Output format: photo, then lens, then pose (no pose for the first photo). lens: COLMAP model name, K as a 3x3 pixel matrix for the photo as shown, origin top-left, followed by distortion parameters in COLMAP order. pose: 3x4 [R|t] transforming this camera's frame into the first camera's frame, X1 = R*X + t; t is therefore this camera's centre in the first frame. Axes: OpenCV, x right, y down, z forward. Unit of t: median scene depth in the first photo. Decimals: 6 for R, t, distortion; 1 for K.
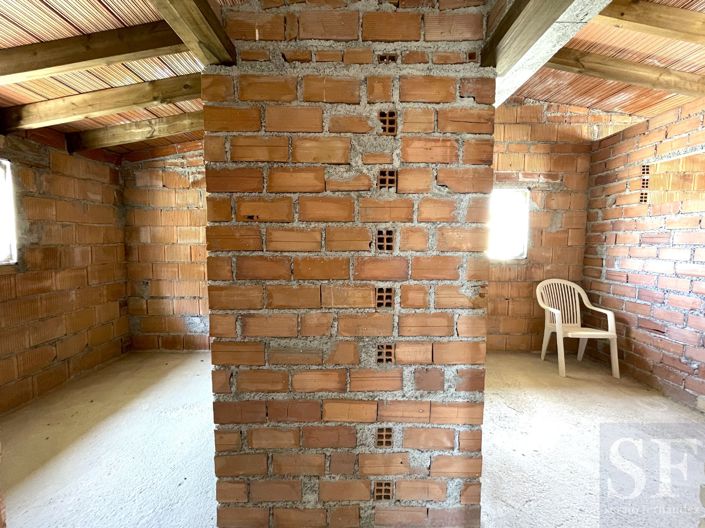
lens RADIAL K [[285.7, 0, 353.4], [0, 285.7, 261.4], [0, 0, 1]] dist [0.003265, -0.000784]
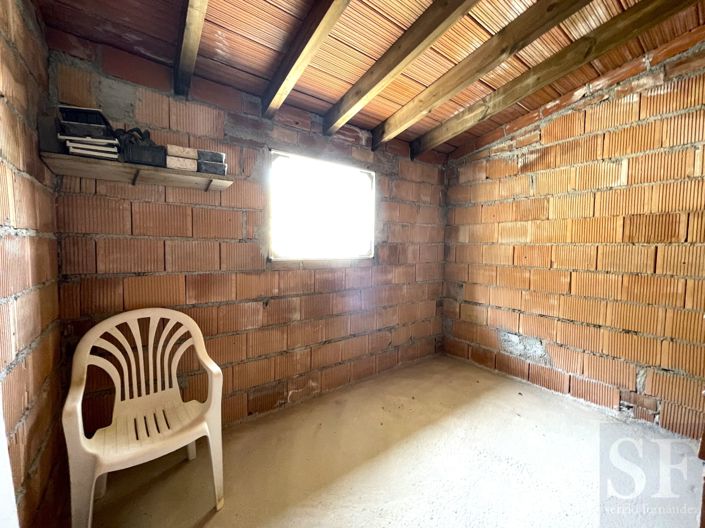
lens RADIAL K [[285.7, 0, 352.8], [0, 285.7, 262.0], [0, 0, 1]] dist [0.003265, -0.000784]
pose [[0.593604, 0.045005, -0.803498, -0.195020], [-0.063221, 0.997957, 0.009191, 0.013207], [0.802270, 0.045342, 0.595236, 0.162069]]
